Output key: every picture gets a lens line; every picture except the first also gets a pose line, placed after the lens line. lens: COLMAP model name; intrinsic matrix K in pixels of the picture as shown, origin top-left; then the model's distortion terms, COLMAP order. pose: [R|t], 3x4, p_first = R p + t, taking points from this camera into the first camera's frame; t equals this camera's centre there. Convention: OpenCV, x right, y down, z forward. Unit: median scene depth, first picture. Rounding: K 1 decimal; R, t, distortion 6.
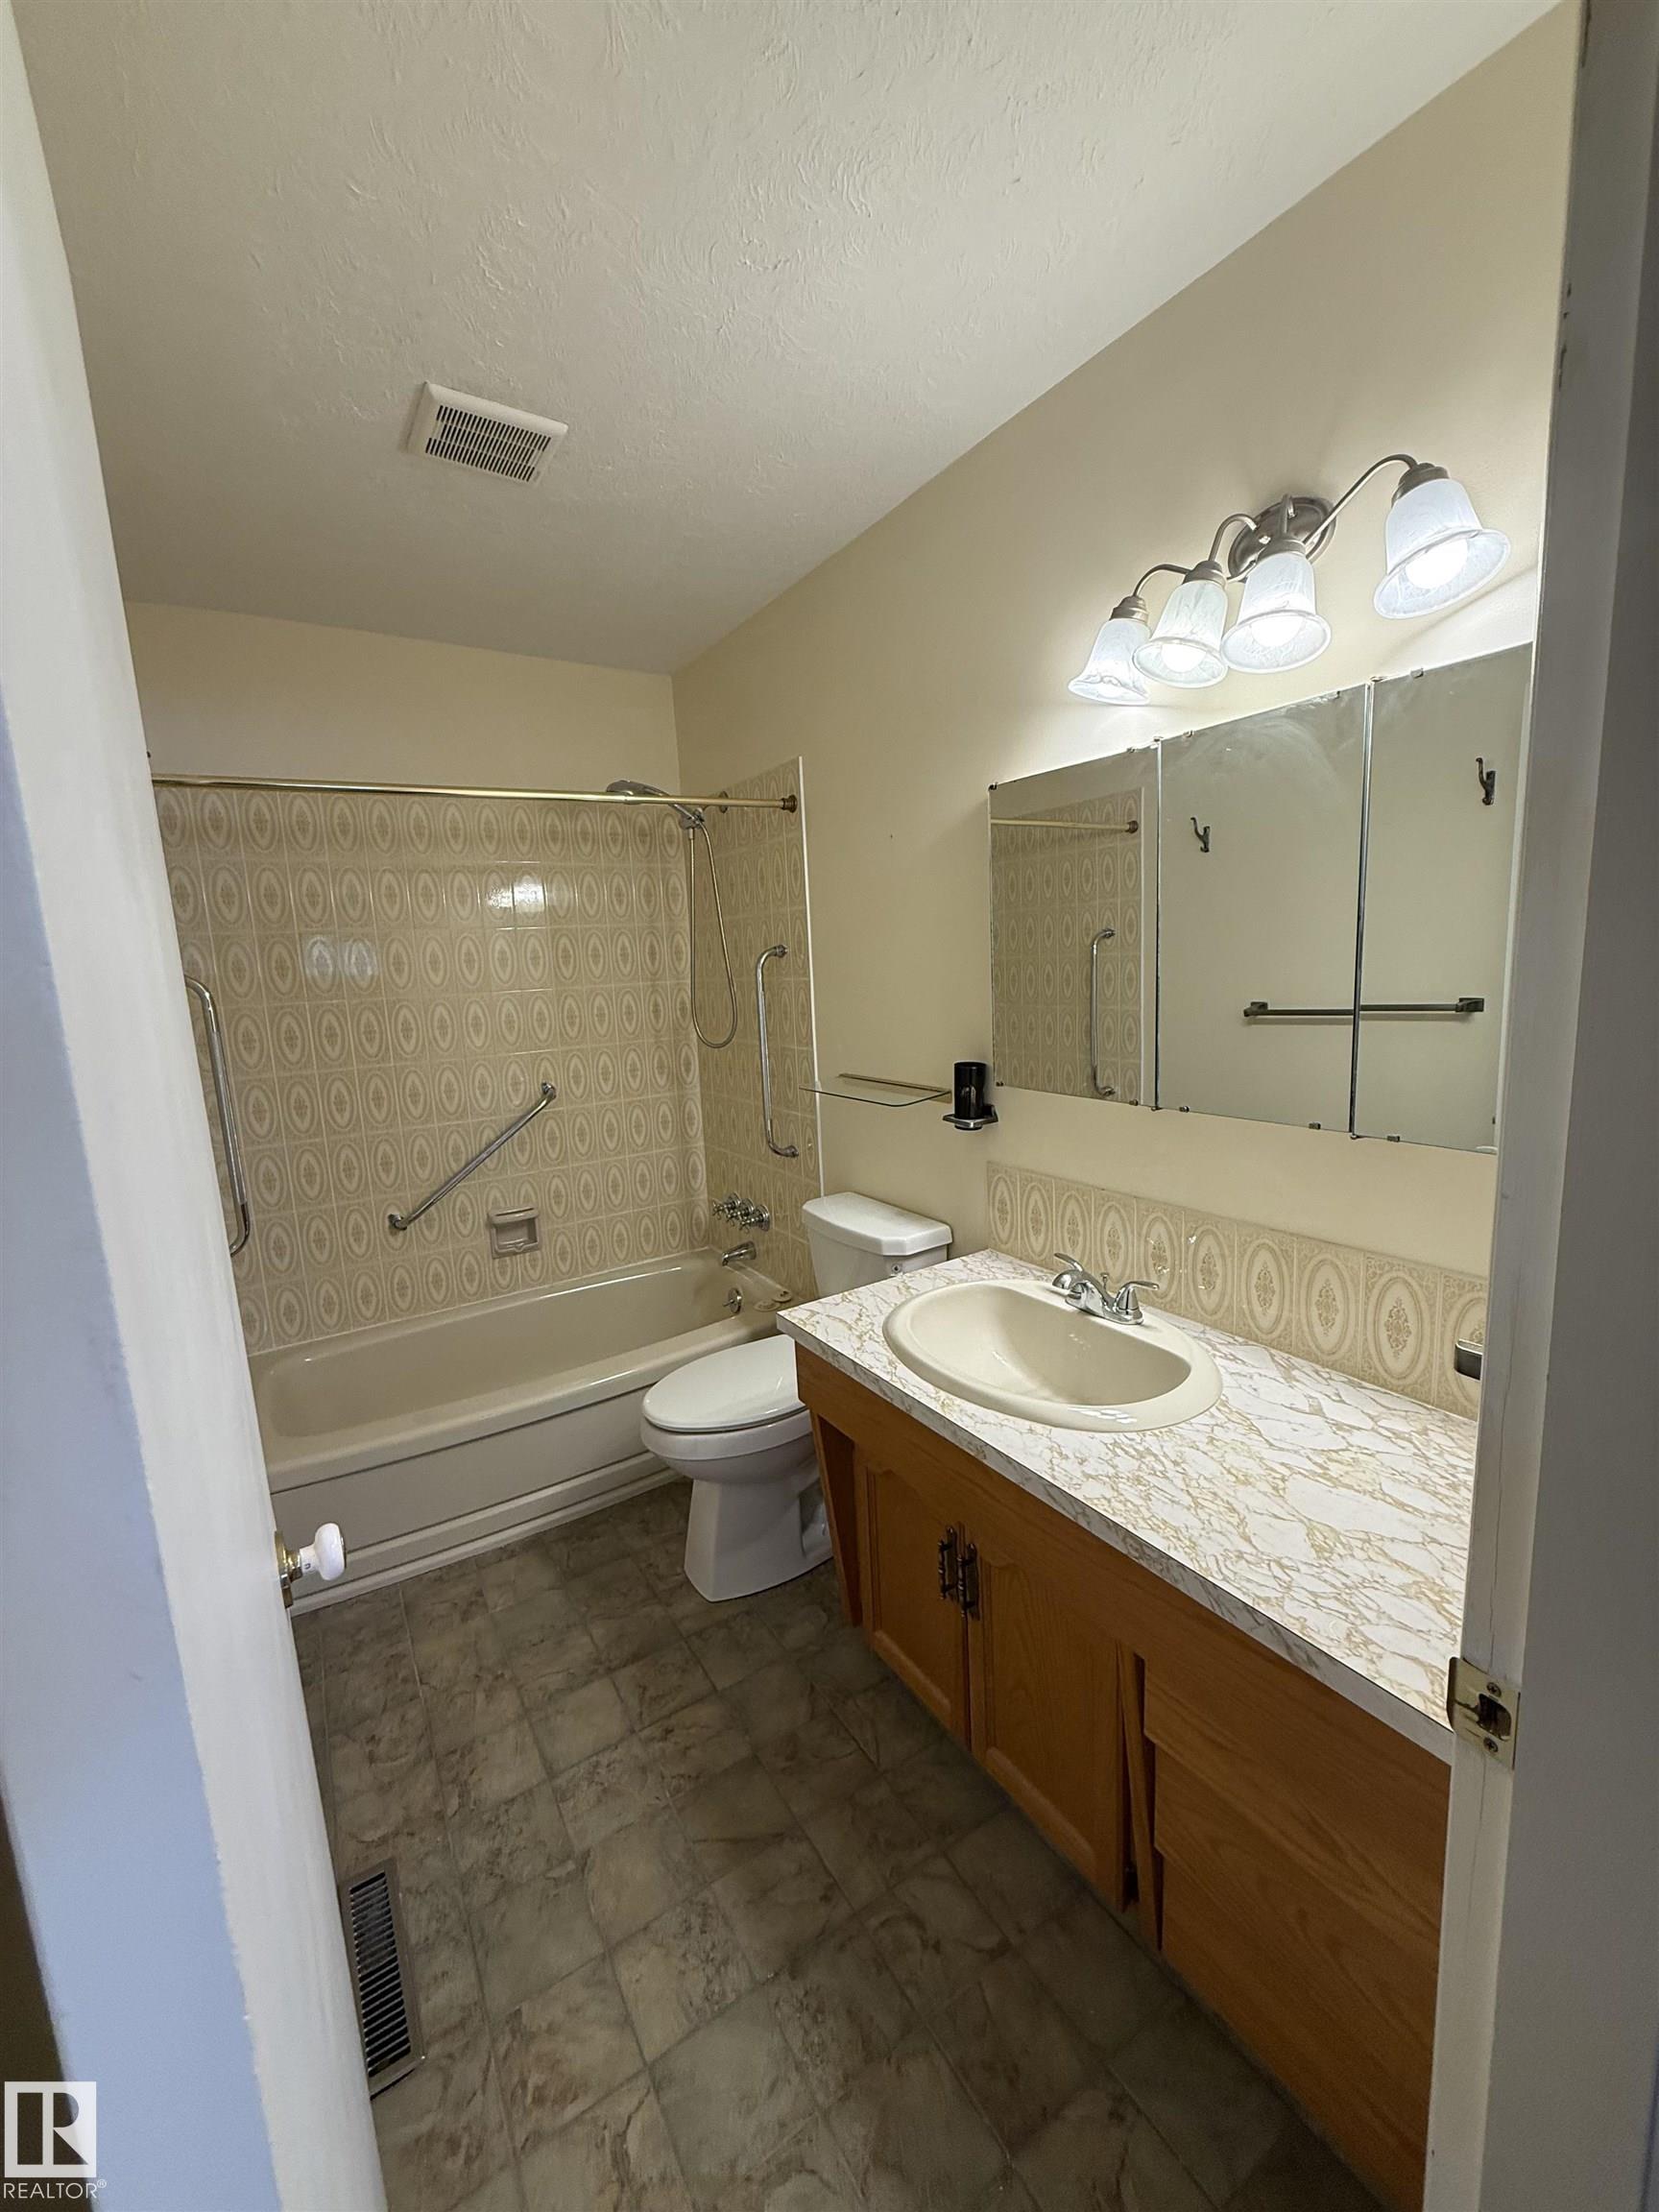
lens RADIAL K [[877.1, 0, 829.5], [0, 877.1, 1106.0], [0, 0, 1]] dist [0.001055, 0.000328]
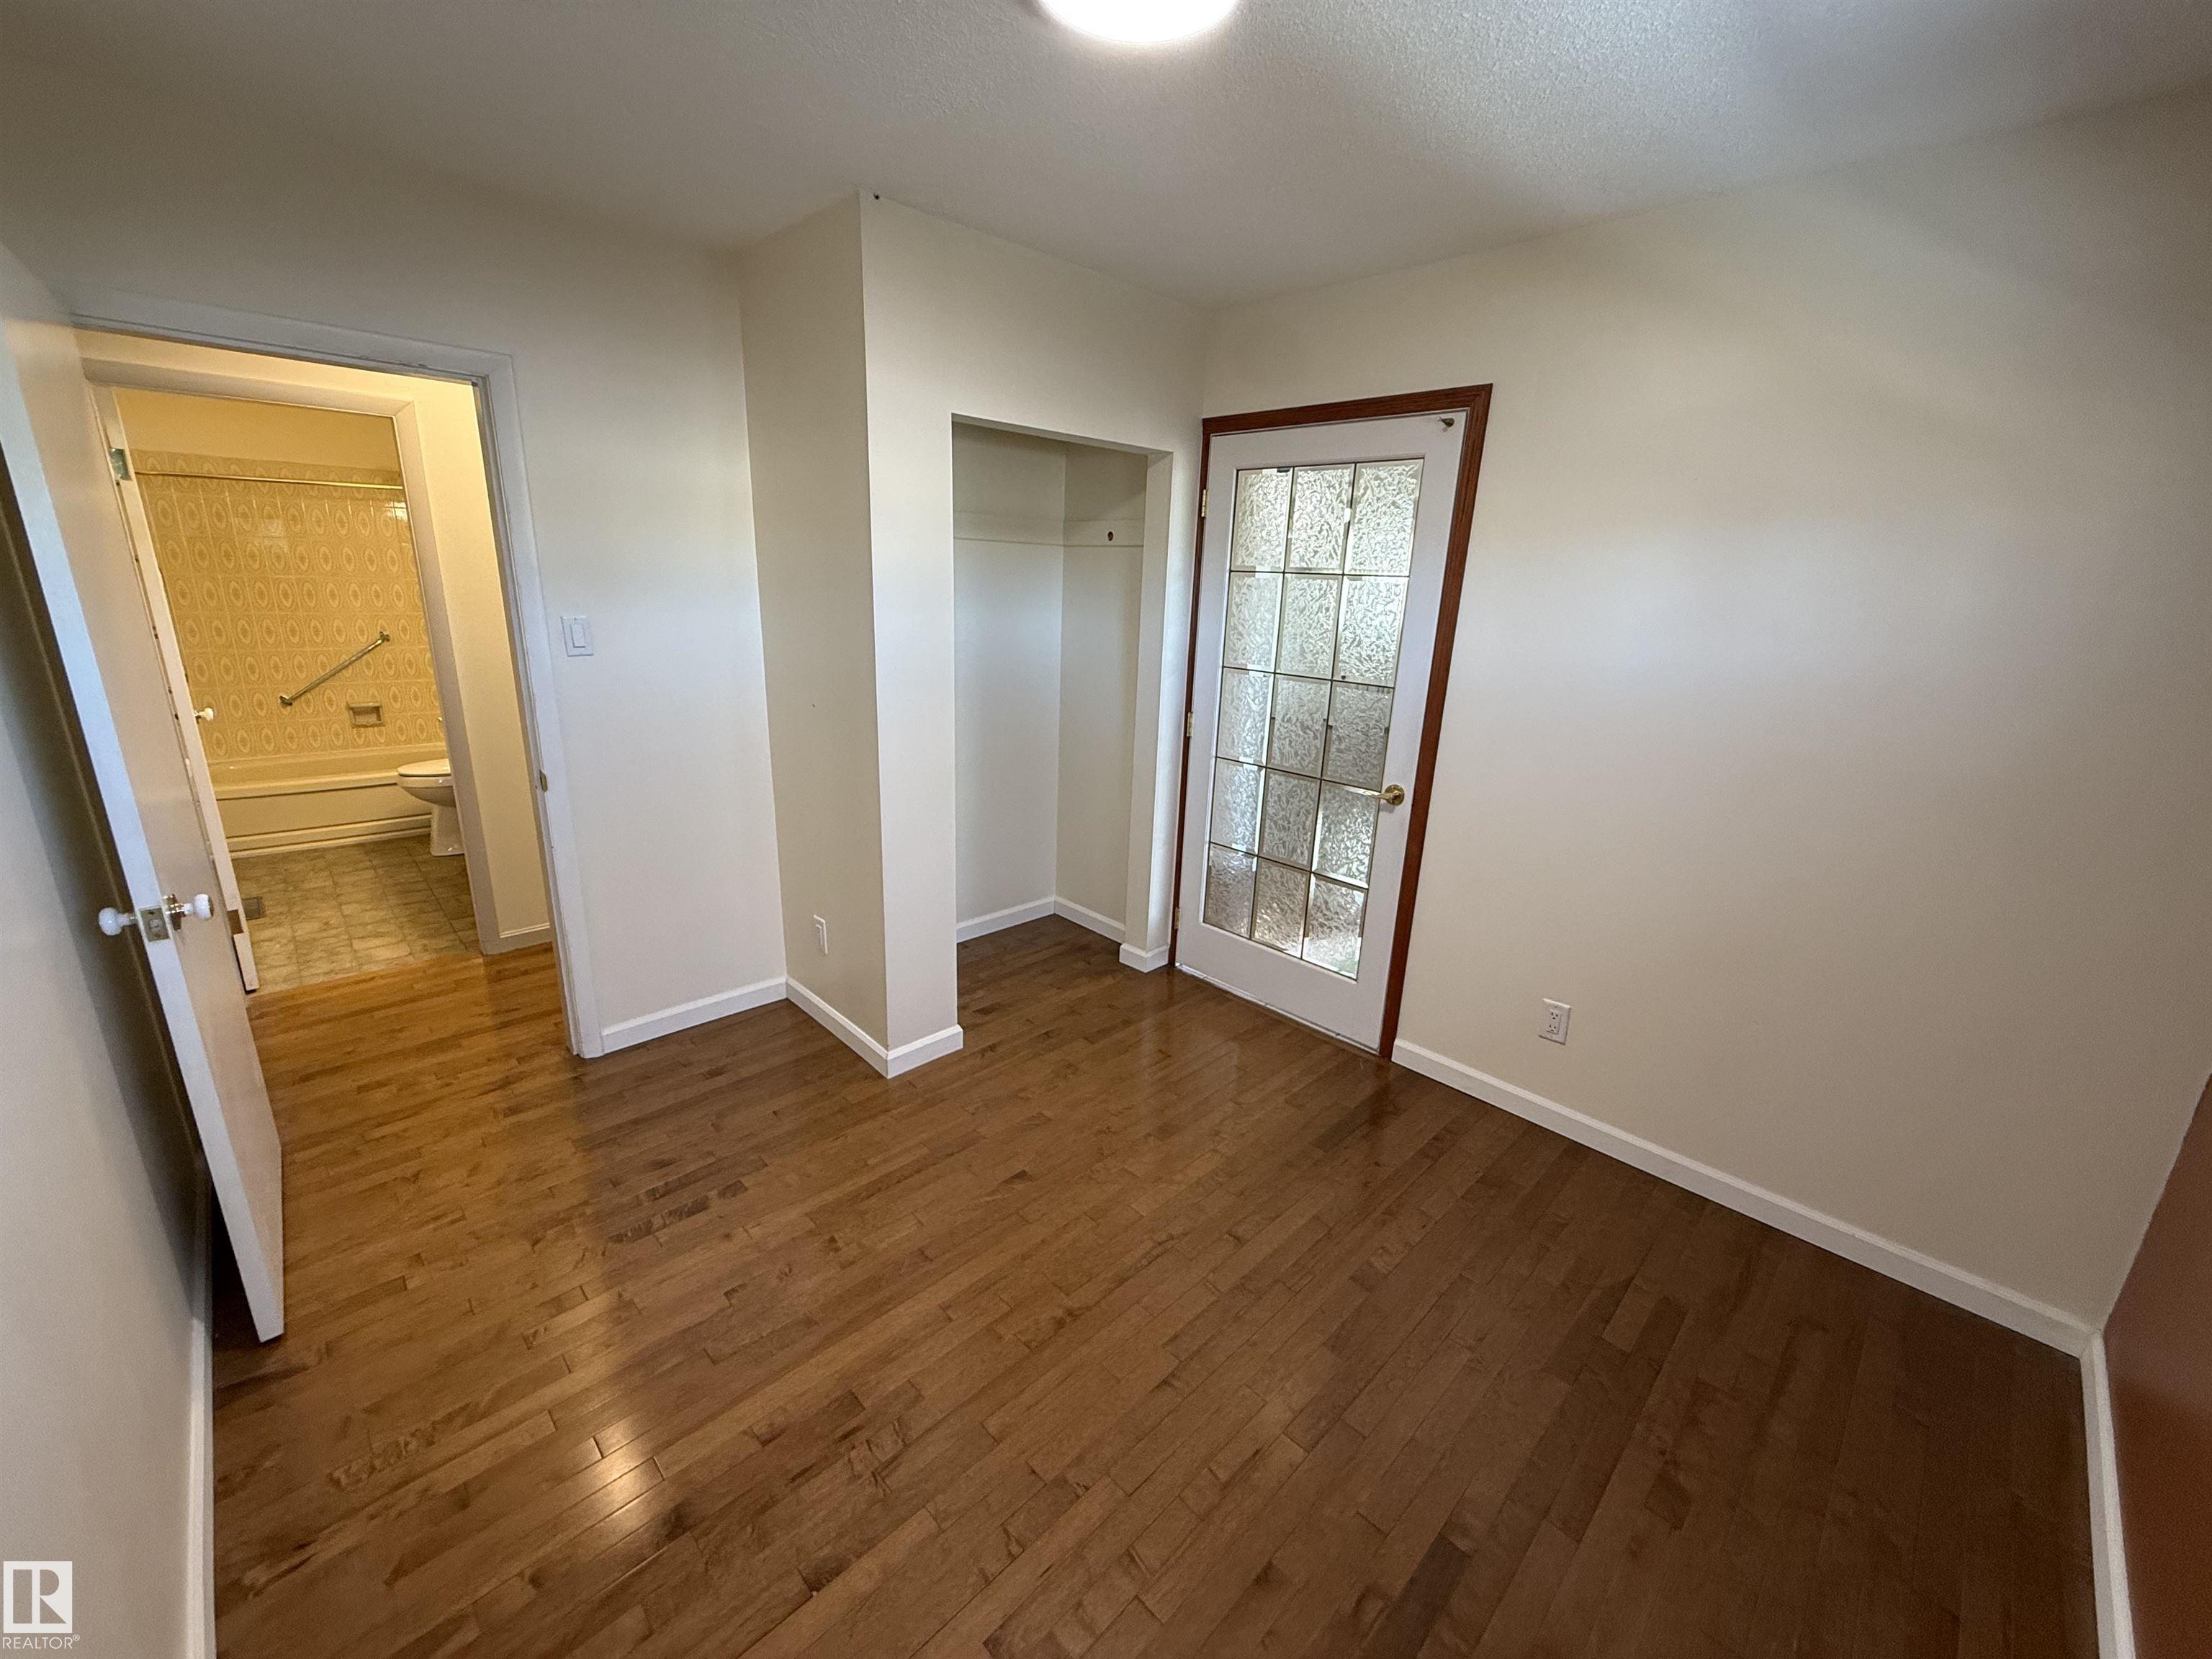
lens RADIAL K [[877.1, 0, 1093.8], [0, 877.1, 827.5], [0, 0, 1]] dist [0.001055, 0.000328]
pose [[0.977703, 0.027560, 0.208177, 1.085078], [-0.051502, 0.992544, 0.110474, 0.145370], [-0.203580, -0.118733, 0.971832, -1.606980]]
